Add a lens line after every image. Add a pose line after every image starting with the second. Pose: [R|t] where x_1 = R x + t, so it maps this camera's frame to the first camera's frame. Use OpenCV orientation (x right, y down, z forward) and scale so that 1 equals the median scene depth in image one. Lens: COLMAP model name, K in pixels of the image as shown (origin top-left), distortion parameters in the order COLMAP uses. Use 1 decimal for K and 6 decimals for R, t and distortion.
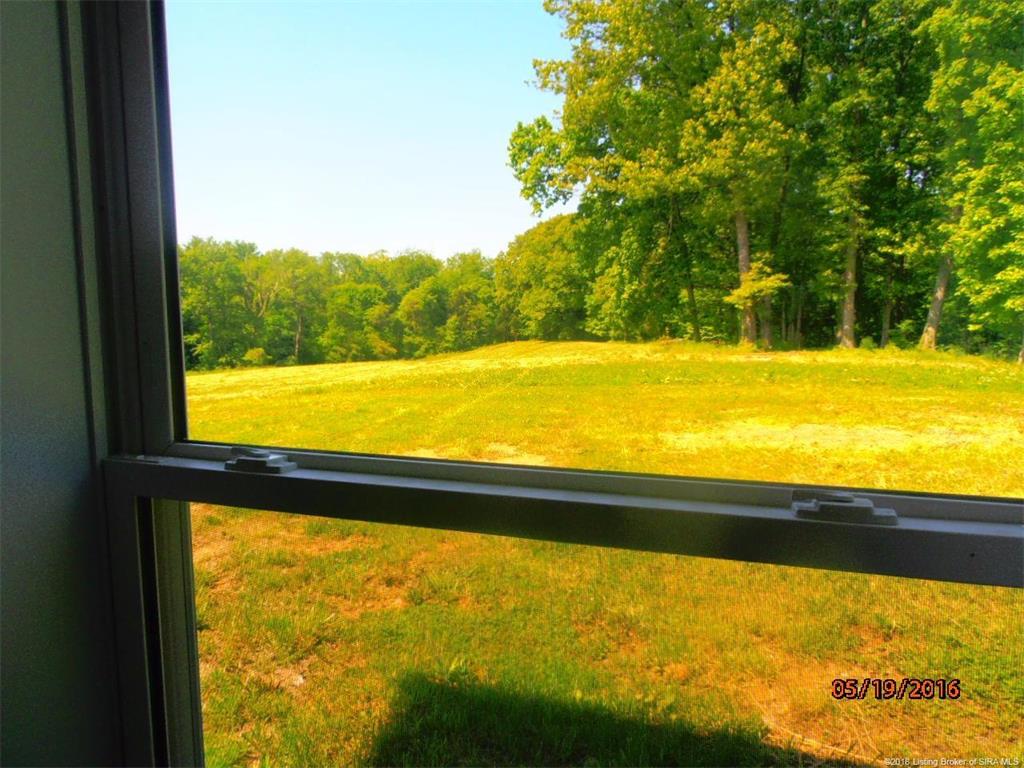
lens RADIAL K [[720.4, 0, 510.0], [0, 720.4, 388.1], [0, 0, 1]] dist [-0.017324, 0.008356]
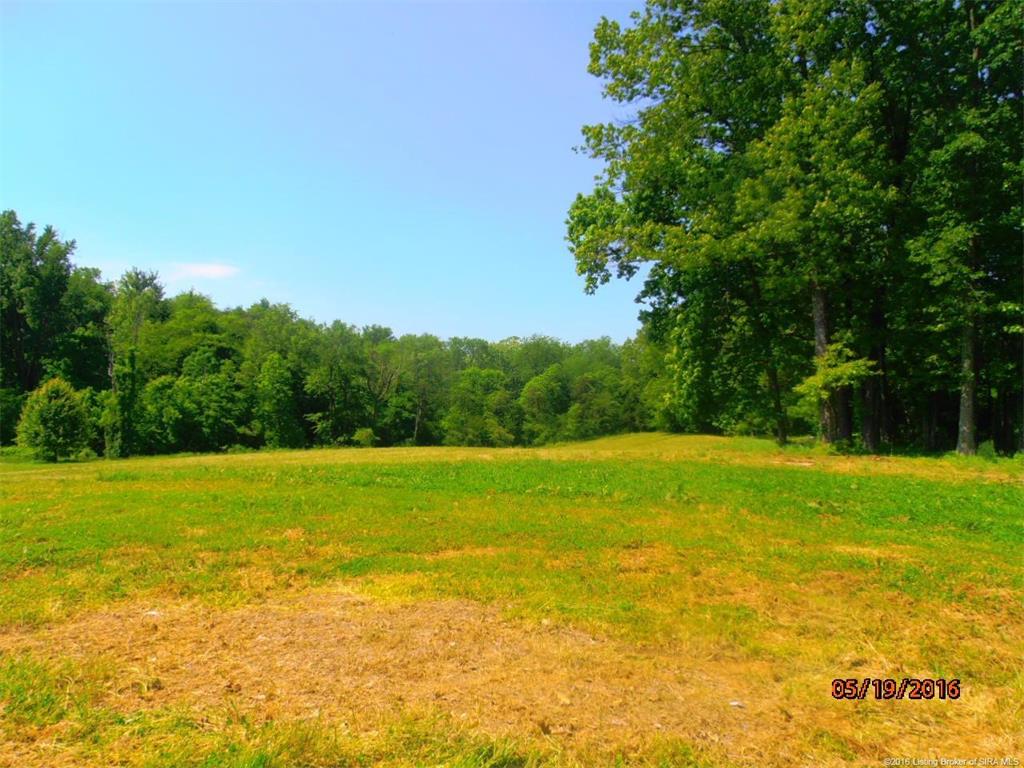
lens RADIAL K [[720.4, 0, 507.7], [0, 720.4, 383.5], [0, 0, 1]] dist [-0.017324, 0.008356]
pose [[0.974087, 0.024608, -0.224833, 0.143775], [-0.053408, 0.990978, -0.122924, -0.009883], [0.219780, 0.131747, 0.966613, 0.122253]]
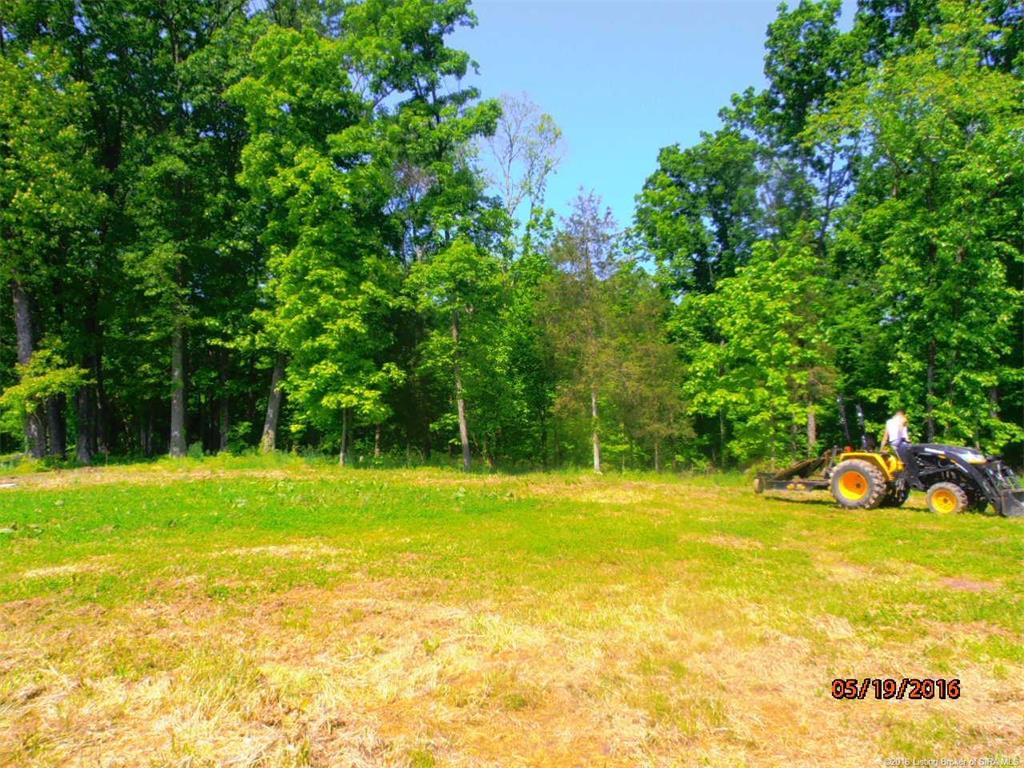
lens RADIAL K [[720.4, 0, 515.4], [0, 720.4, 382.1], [0, 0, 1]] dist [-0.017324, 0.008356]
pose [[0.711214, 0.010836, 0.702892, 0.146707], [0.096449, 0.988921, -0.112837, -0.009718], [-0.696327, 0.148045, 0.702290, 0.121157]]
